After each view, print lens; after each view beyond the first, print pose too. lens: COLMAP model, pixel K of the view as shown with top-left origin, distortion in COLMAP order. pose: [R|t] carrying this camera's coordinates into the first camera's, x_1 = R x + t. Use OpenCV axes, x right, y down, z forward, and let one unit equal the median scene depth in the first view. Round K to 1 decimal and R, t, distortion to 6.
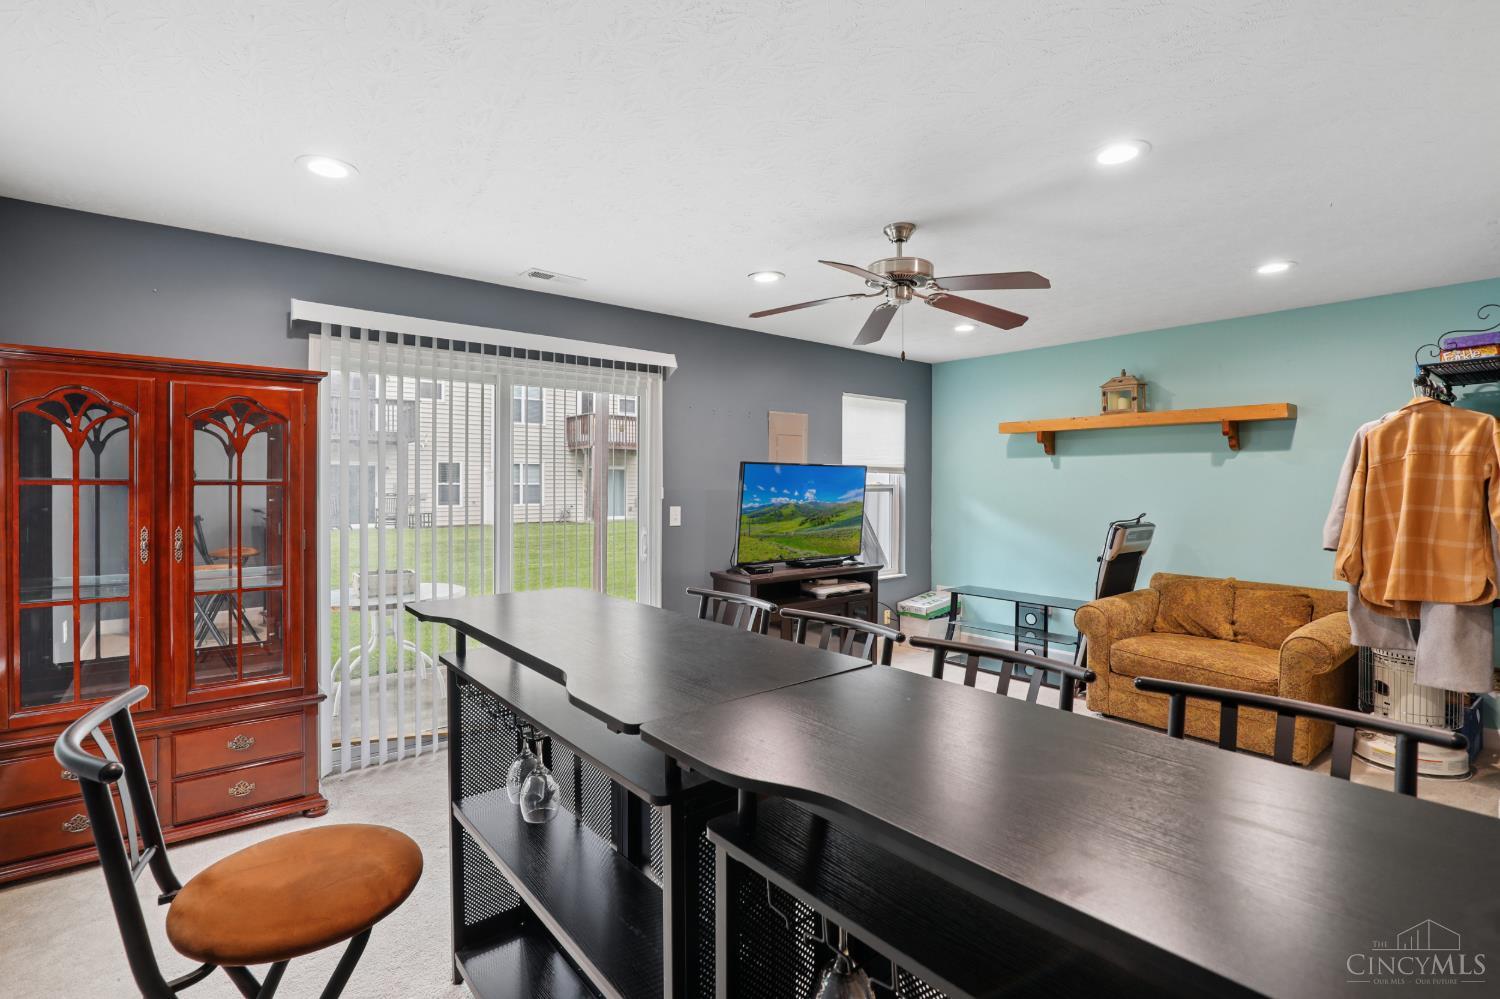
lens RADIAL K [[699.2, 0, 756.0], [0, 699.2, 494.4], [0, 0, 1]] dist [-0.020589, 0.000758]
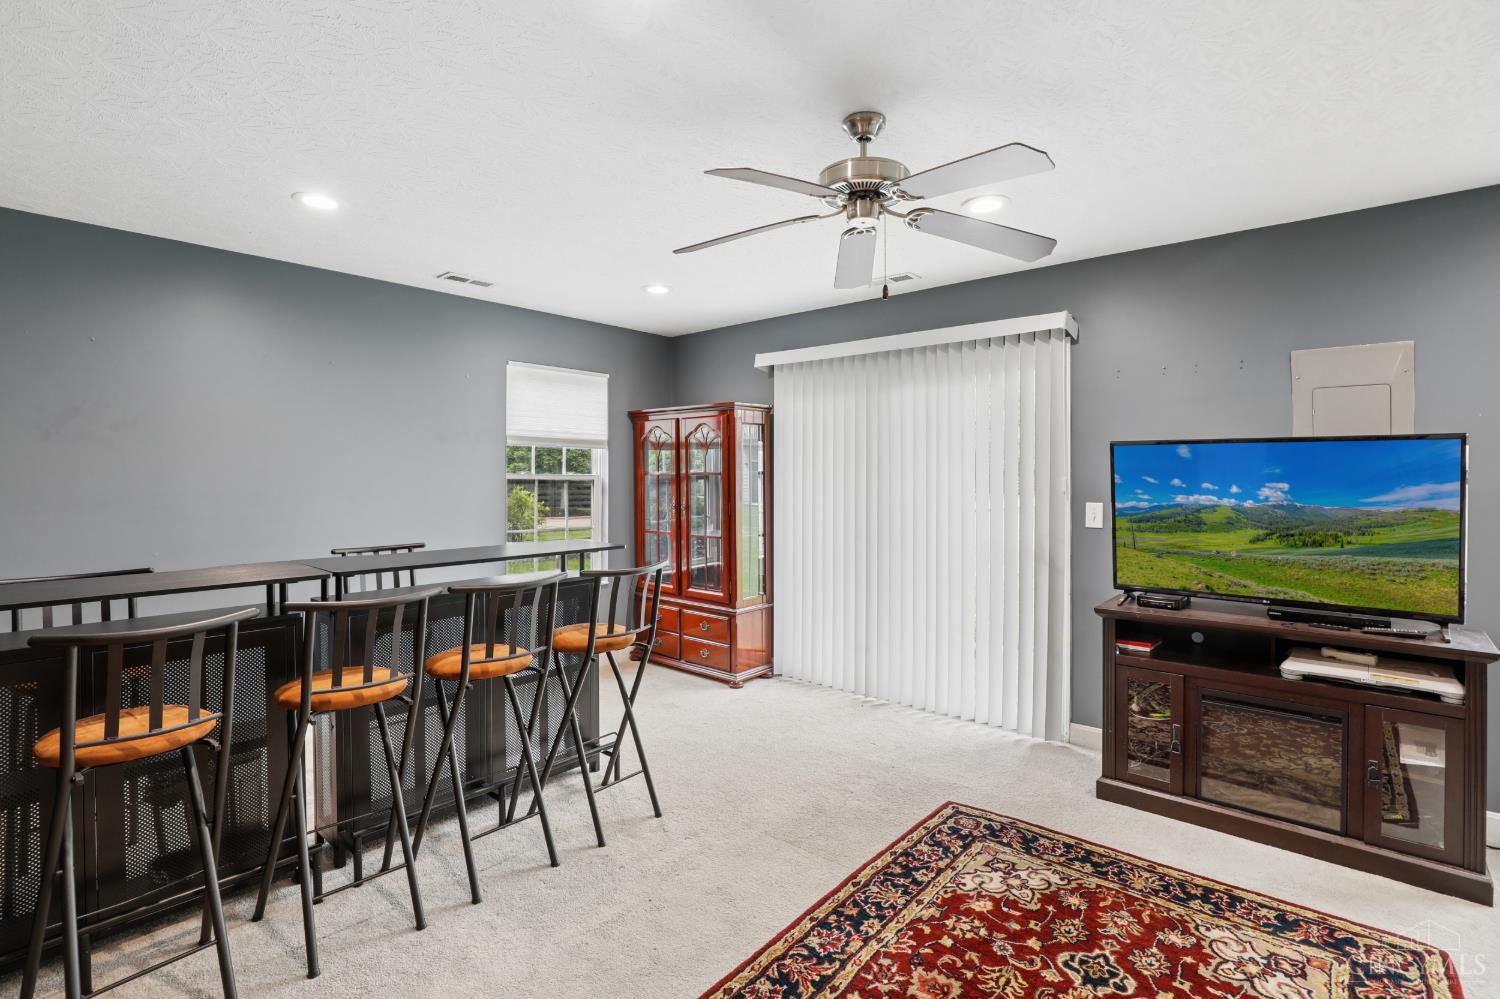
lens RADIAL K [[699.2, 0, 773.6], [0, 699.2, 464.8], [0, 0, 1]] dist [-0.020589, 0.000758]
pose [[0.186262, -0.010925, -0.982439, 0.579580], [-0.012569, 0.999830, -0.013502, -0.009284], [0.982420, 0.014863, 0.186093, 0.502481]]
